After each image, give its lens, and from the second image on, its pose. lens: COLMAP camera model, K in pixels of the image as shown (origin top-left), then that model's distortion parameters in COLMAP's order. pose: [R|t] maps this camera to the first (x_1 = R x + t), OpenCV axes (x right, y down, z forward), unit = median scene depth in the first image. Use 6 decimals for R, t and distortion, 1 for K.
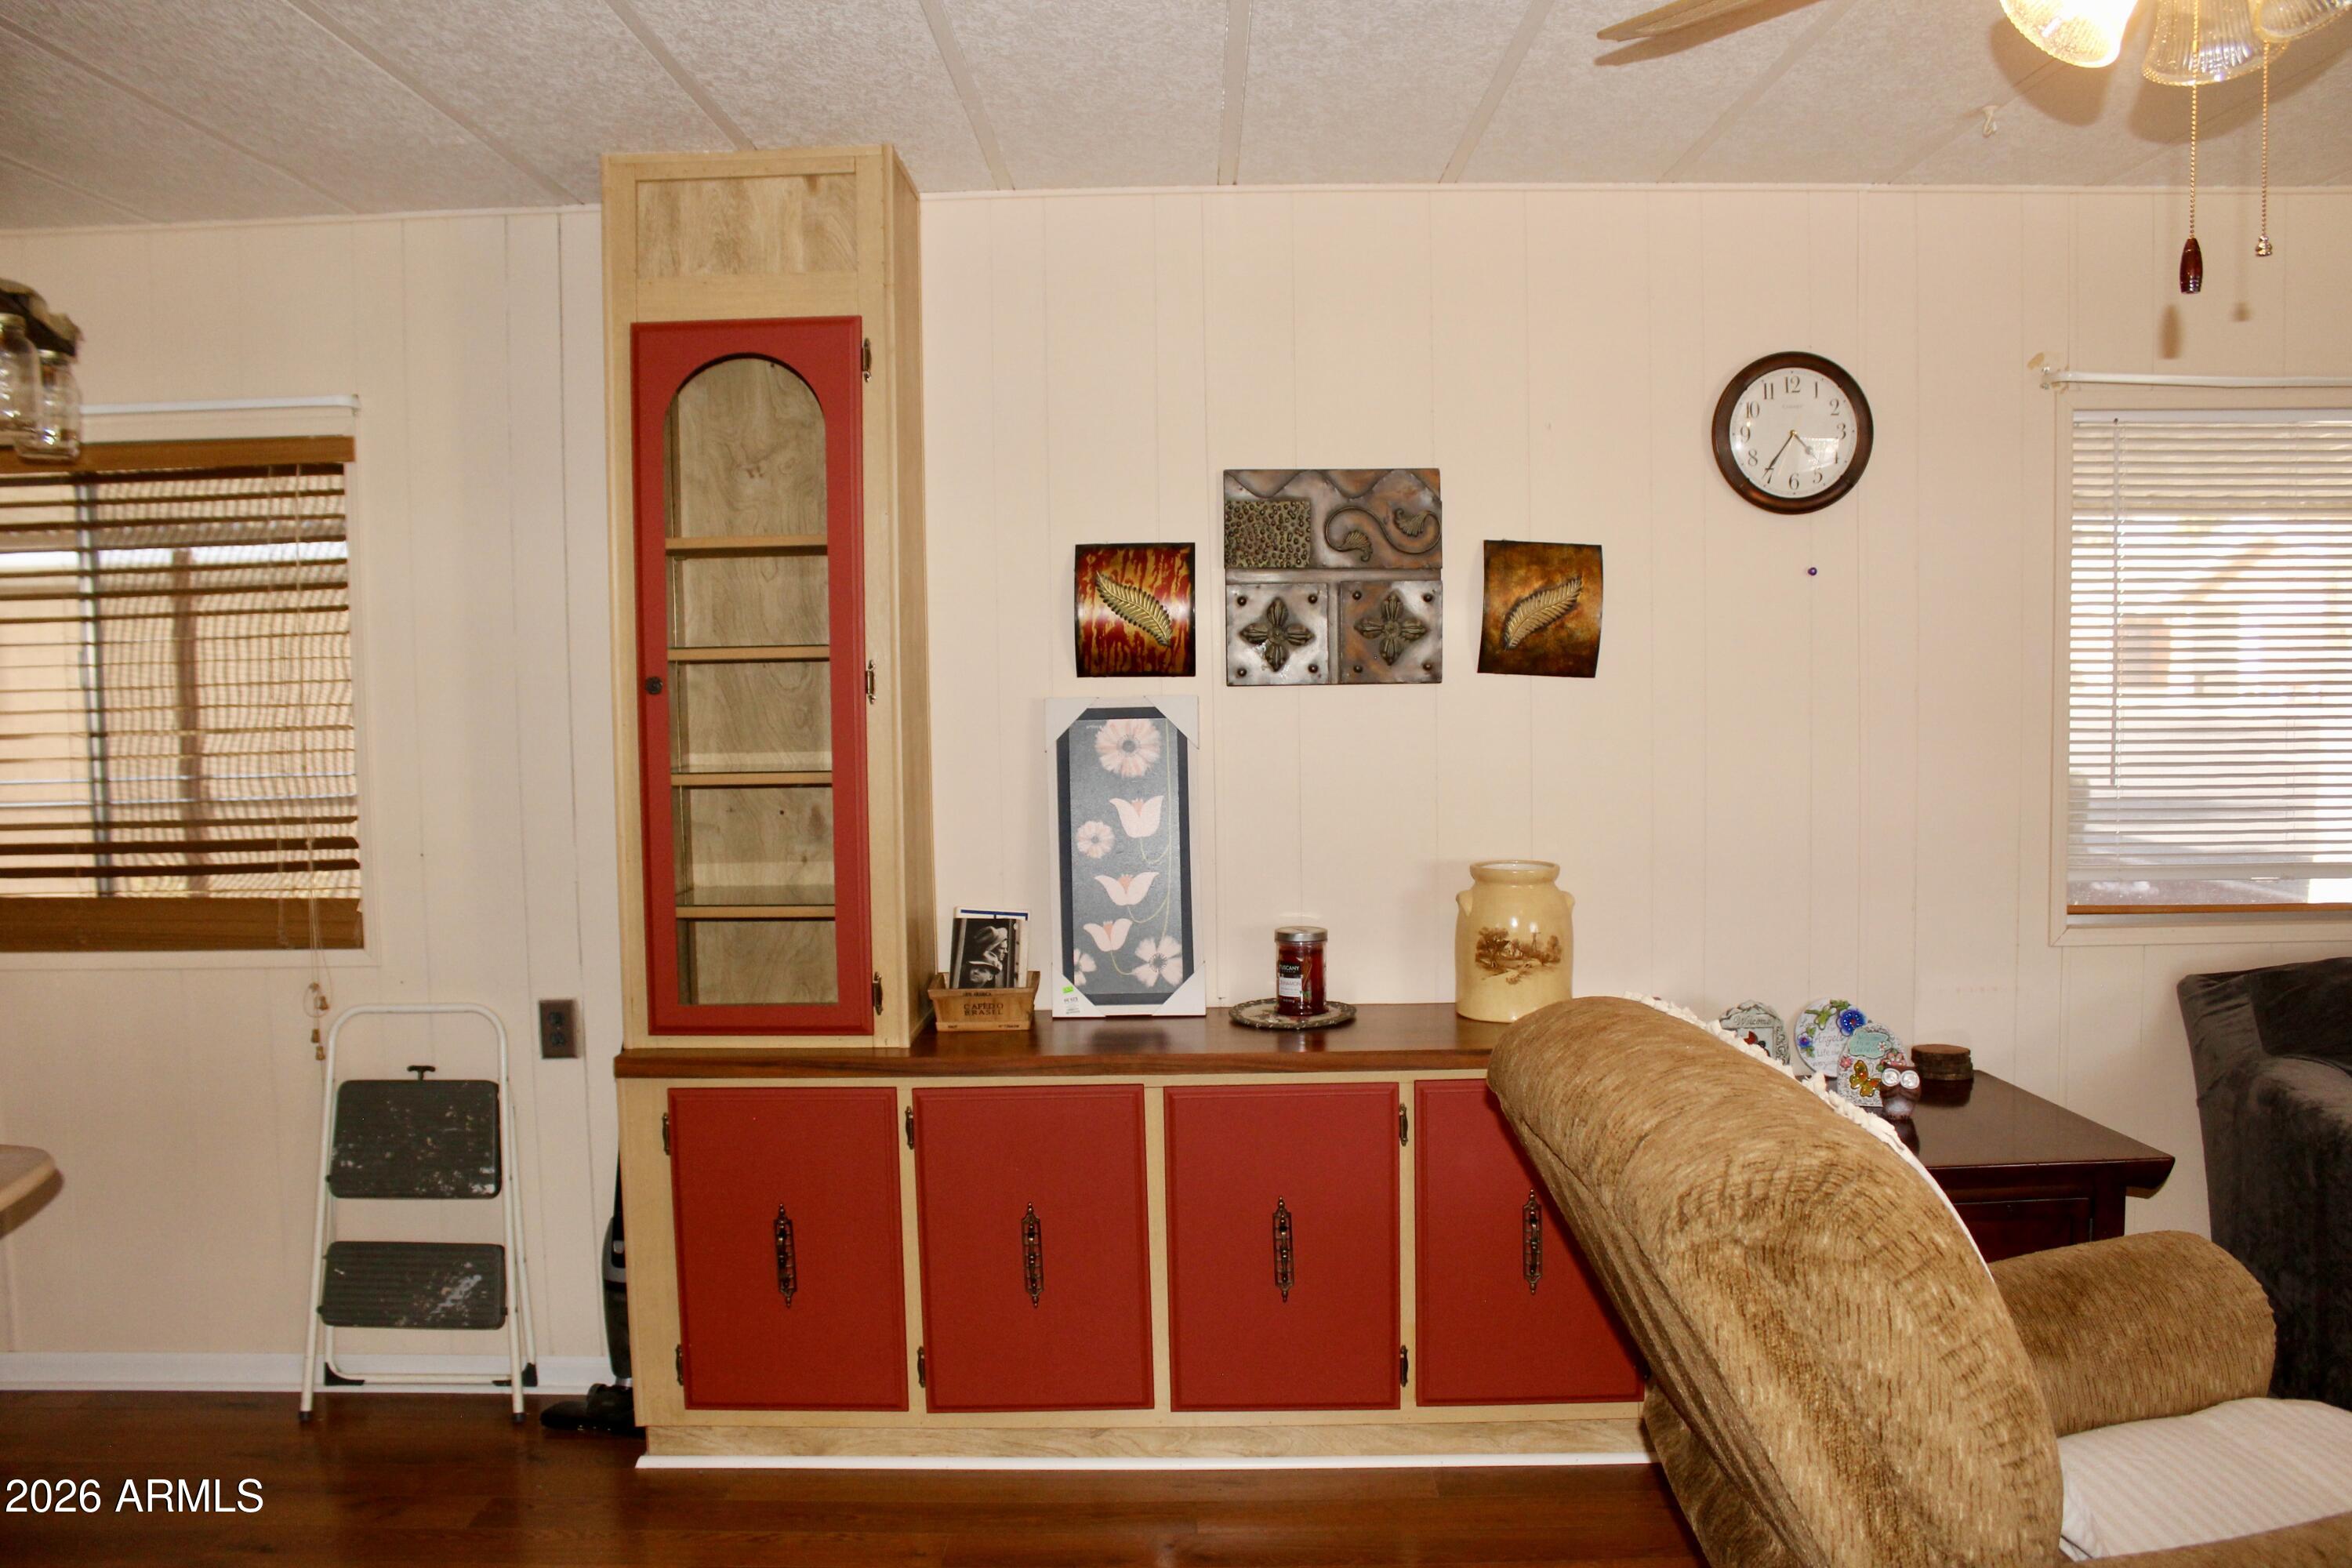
lens RADIAL K [[1977.0, 0, 1176.3], [0, 1977.0, 799.7], [0, 0, 1]] dist [-0.130041, 0.070537]
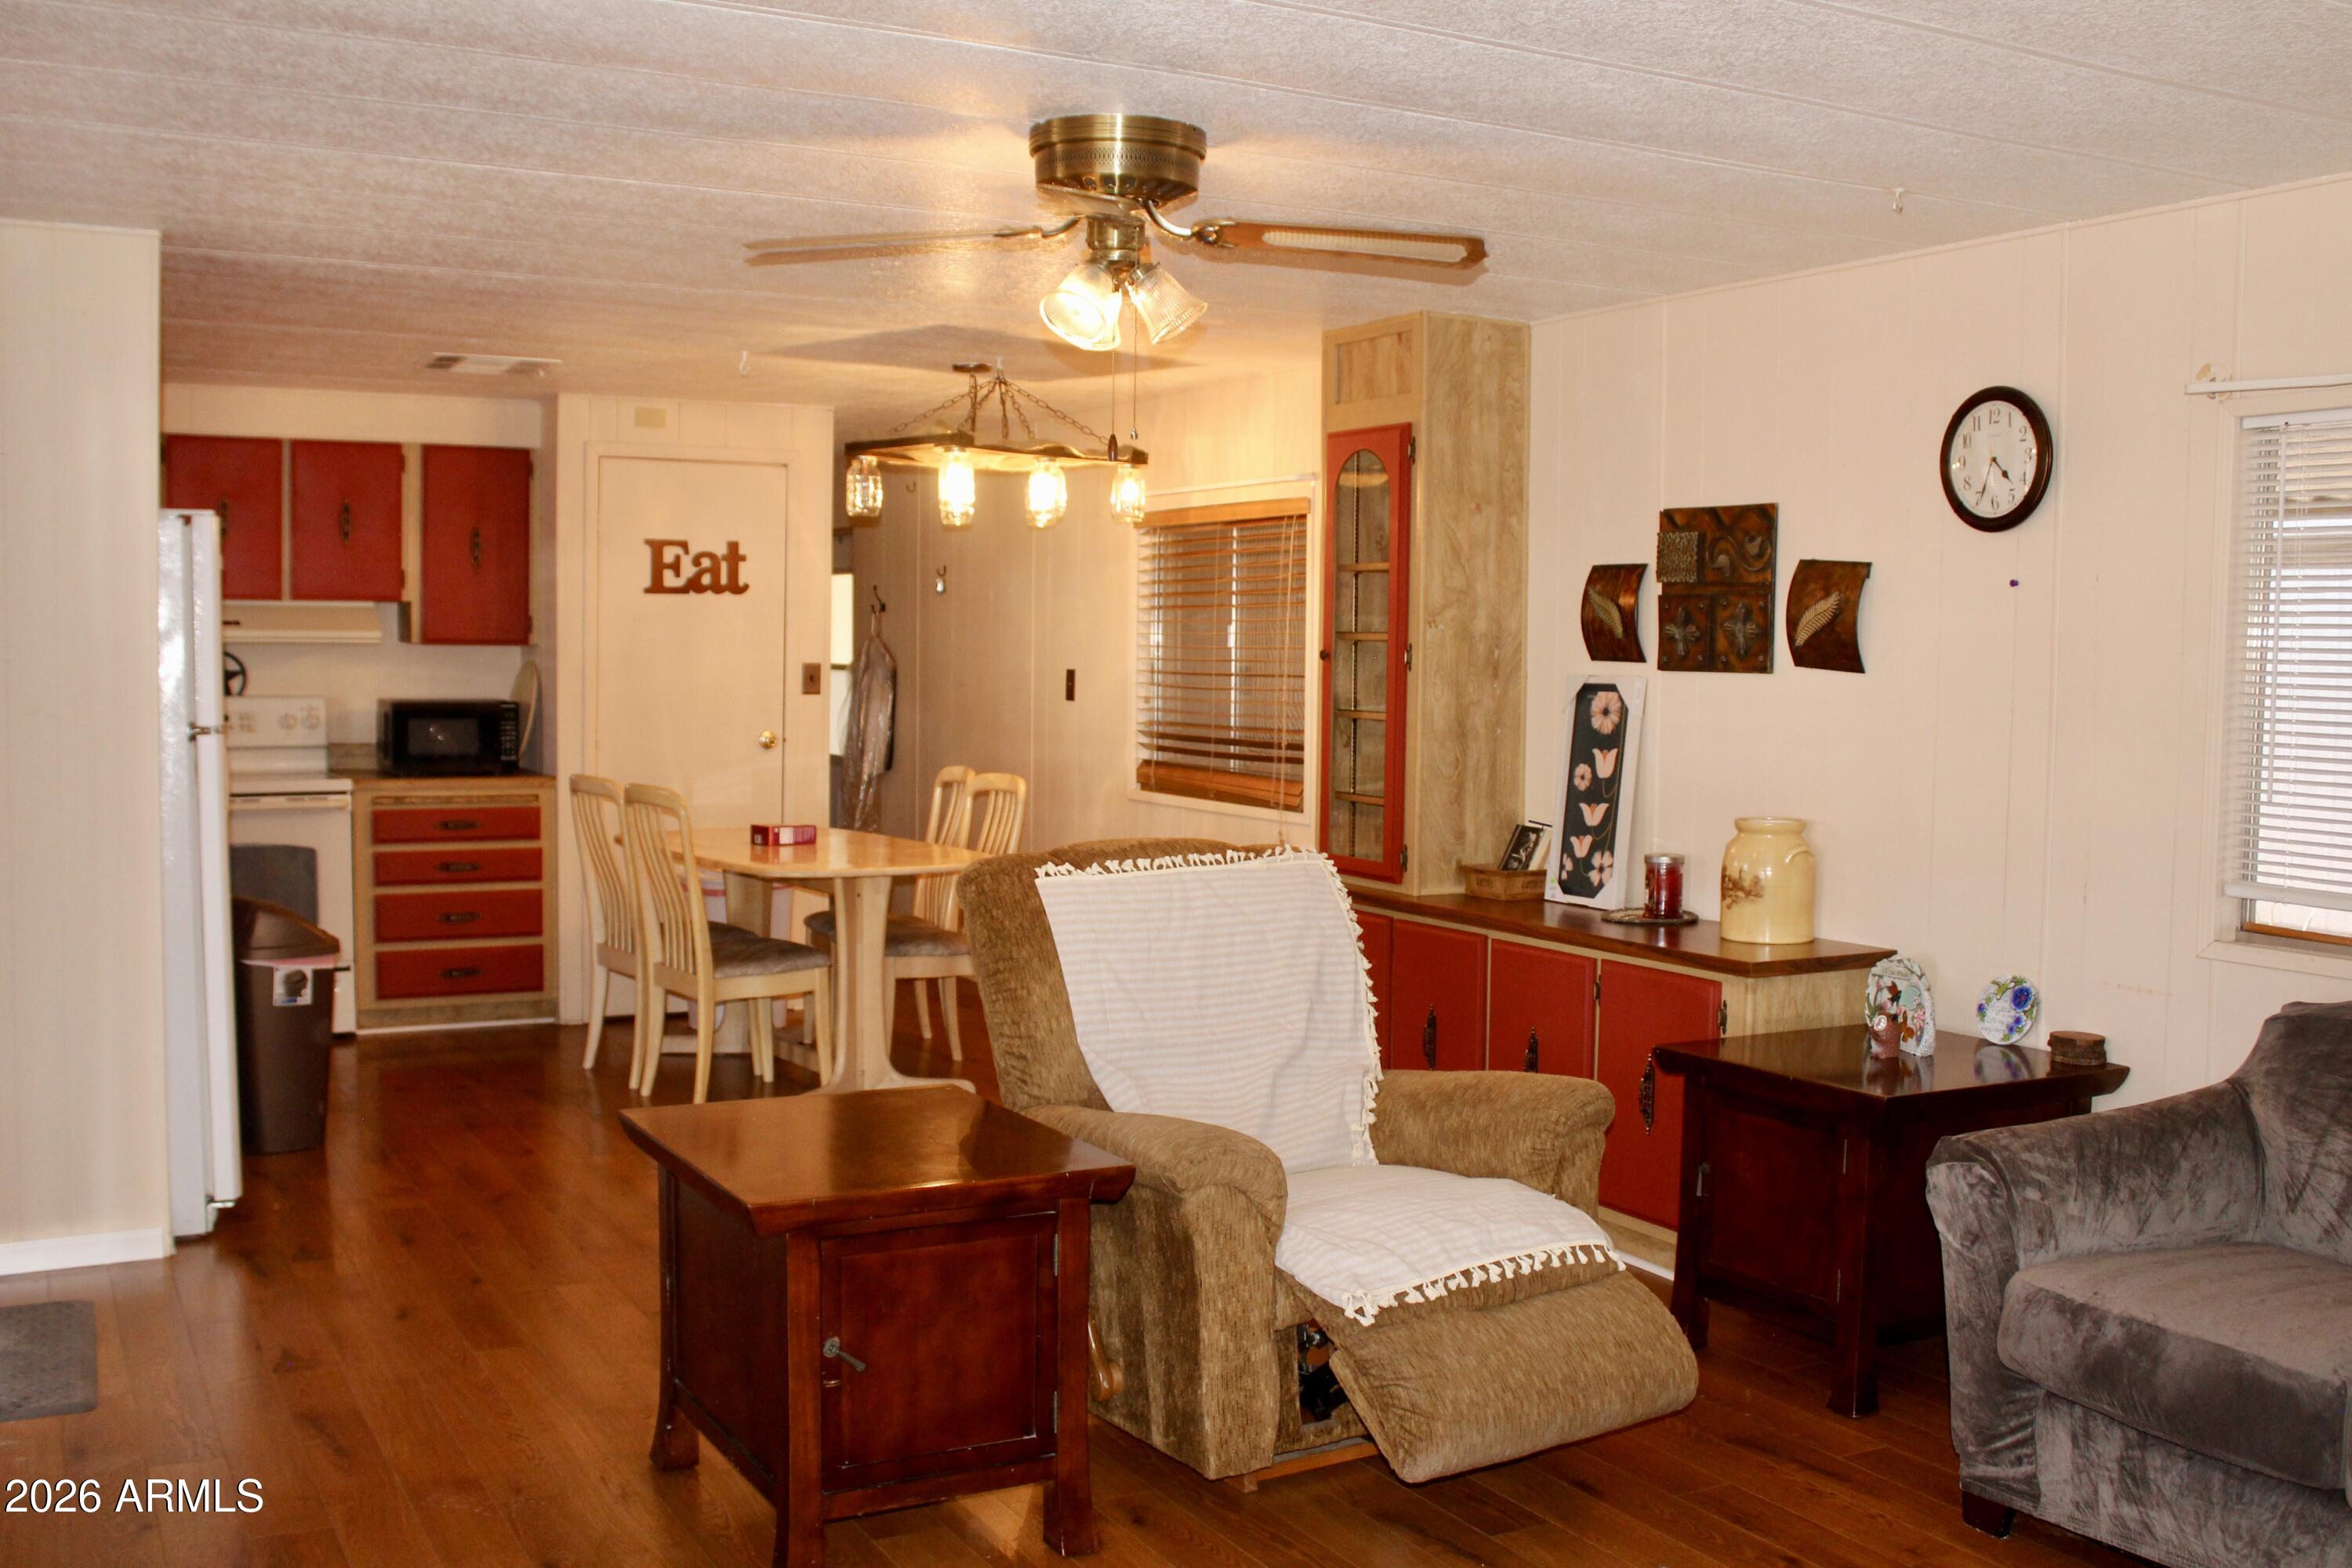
lens RADIAL K [[2264.4, 0, 1165.6], [0, 2264.4, 788.1], [0, 0, 1]] dist [-0.102532, 0.000000]
pose [[0.479865, 0.078645, -0.873810, 1.209658], [-0.087429, 0.995303, 0.041566, -0.012276], [0.872975, 0.056450, 0.484487, -0.025549]]
